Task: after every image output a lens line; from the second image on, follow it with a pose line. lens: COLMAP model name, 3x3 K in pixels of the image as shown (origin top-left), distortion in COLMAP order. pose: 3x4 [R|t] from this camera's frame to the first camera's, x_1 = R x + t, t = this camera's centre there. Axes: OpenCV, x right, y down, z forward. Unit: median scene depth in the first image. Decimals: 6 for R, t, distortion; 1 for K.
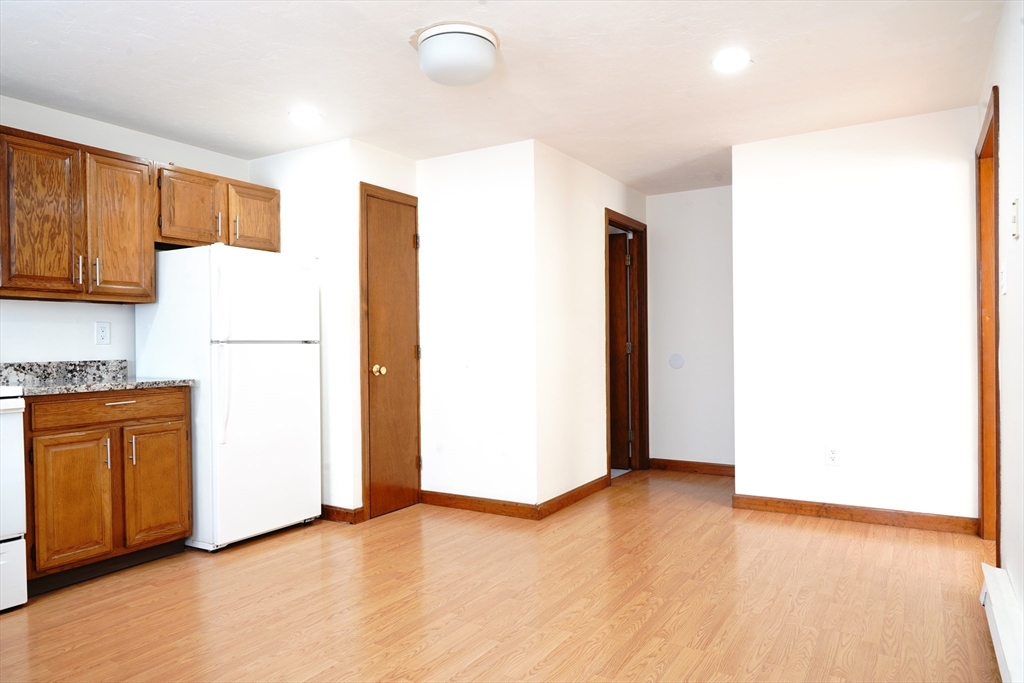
lens RADIAL K [[676.8, 0, 508.7], [0, 676.8, 346.6], [0, 0, 1]] dist [0.000359, -0.000006]
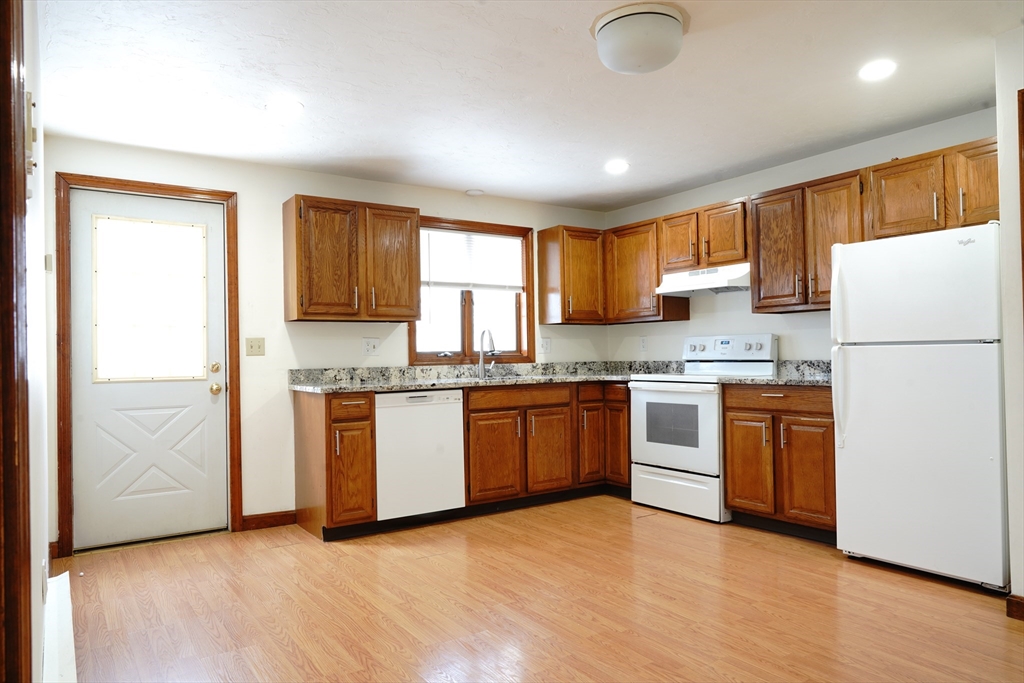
lens RADIAL K [[676.8, 0, 508.7], [0, 676.8, 346.6], [0, 0, 1]] dist [0.000359, -0.000006]
pose [[-0.417913, 0.006447, -0.908464, 0.735982], [0.018737, 0.999823, -0.001524, -0.011882], [0.908294, -0.017659, -0.417960, 1.070870]]
